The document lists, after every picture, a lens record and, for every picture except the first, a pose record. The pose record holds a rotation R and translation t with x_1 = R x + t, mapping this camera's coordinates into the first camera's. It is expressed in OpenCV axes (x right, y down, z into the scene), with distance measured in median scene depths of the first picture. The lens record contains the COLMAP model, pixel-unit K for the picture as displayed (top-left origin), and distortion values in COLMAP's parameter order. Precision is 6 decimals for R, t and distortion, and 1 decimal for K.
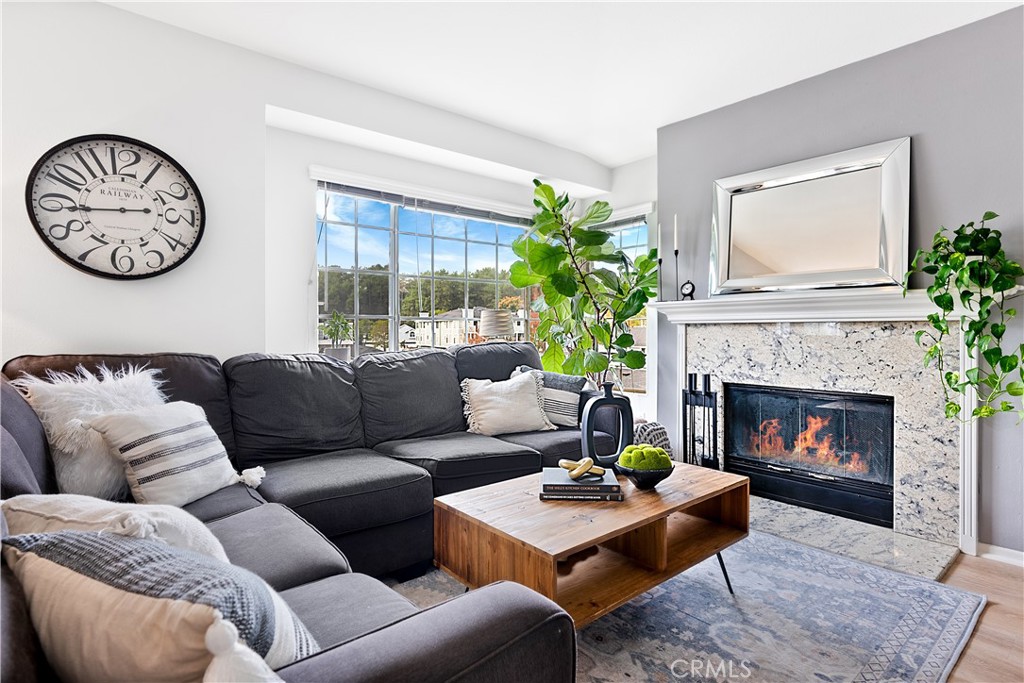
lens RADIAL K [[526.6, 0, 514.4], [0, 526.6, 328.6], [0, 0, 1]] dist [-0.001487, -0.000166]
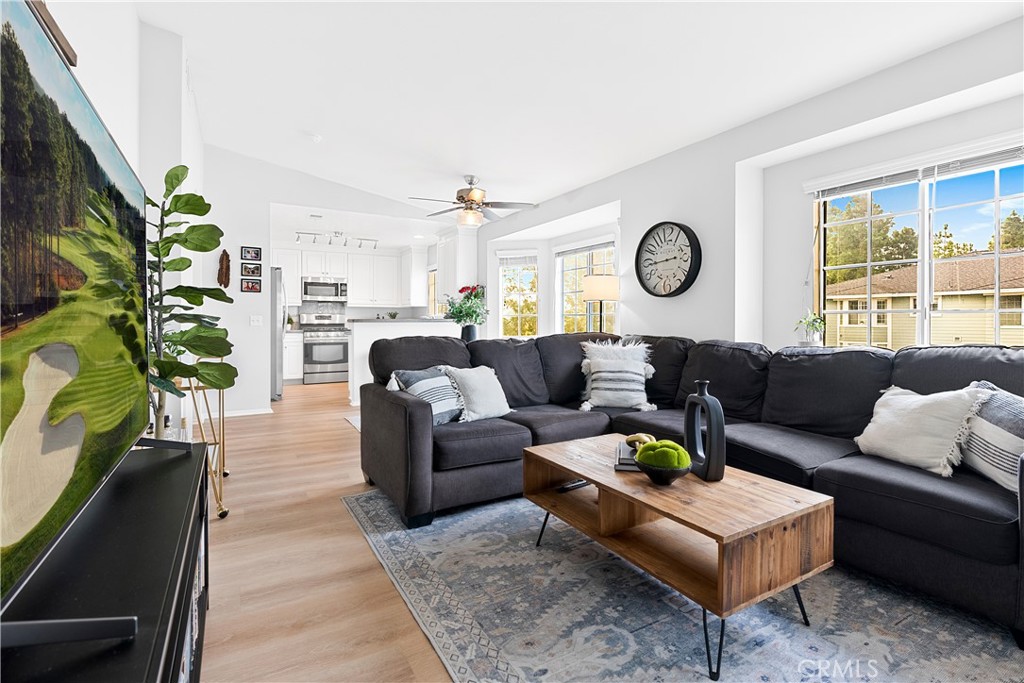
lens RADIAL K [[476.2, 0, 513.1], [0, 476.2, 323.1], [0, 0, 1]] dist [-0.008670, 0.001032]
pose [[-0.184670, 0.004381, -0.982791, 1.045499], [-0.002209, 0.999986, 0.004873, -0.006710], [0.982798, 0.003071, -0.184658, 0.783505]]
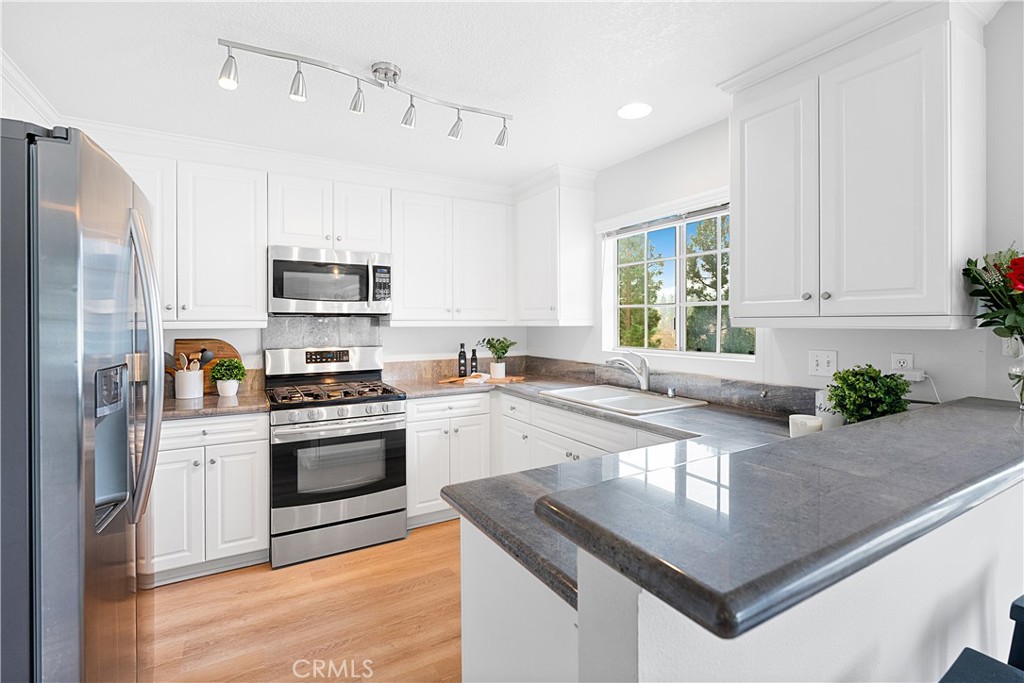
lens RADIAL K [[476.2, 0, 513.1], [0, 476.2, 323.1], [0, 0, 1]] dist [-0.008670, 0.001032]
pose [[-0.184252, 0.003461, -0.982873, -1.364694], [0.000422, 0.999994, 0.003442, -0.152294], [0.982879, 0.000220, -0.184253, -0.761707]]
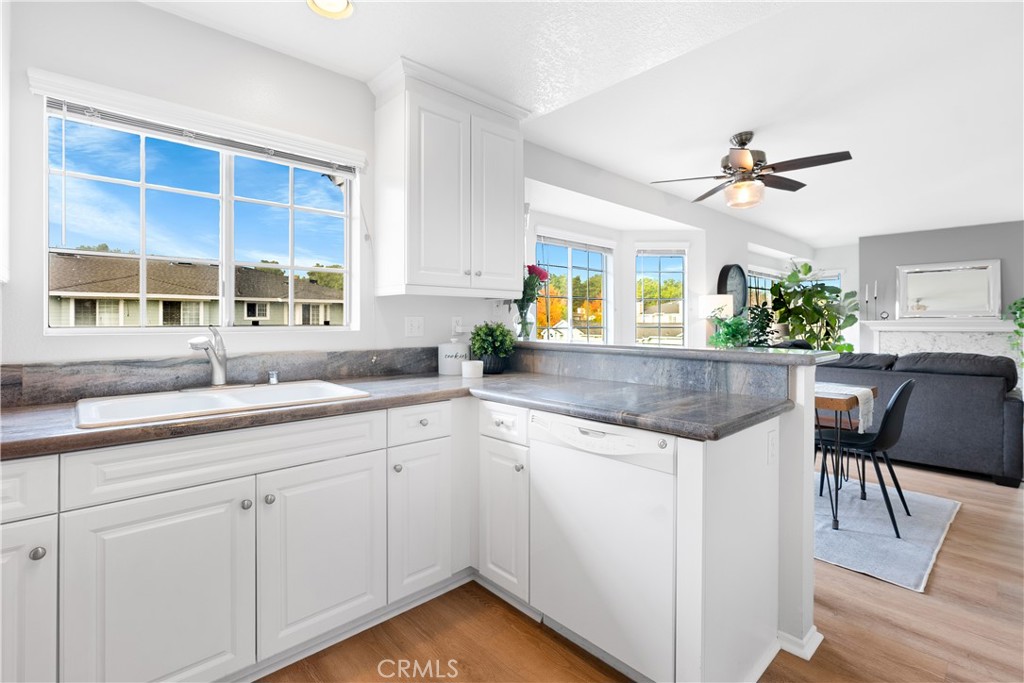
lens RADIAL K [[476.2, 0, 513.1], [0, 476.2, 323.1], [0, 0, 1]] dist [-0.008670, 0.001032]
pose [[0.999213, 0.001199, 0.039658, -2.285562], [-0.001207, 0.999999, 0.000174, -0.071658], [-0.039658, -0.000222, 0.999213, -1.605598]]
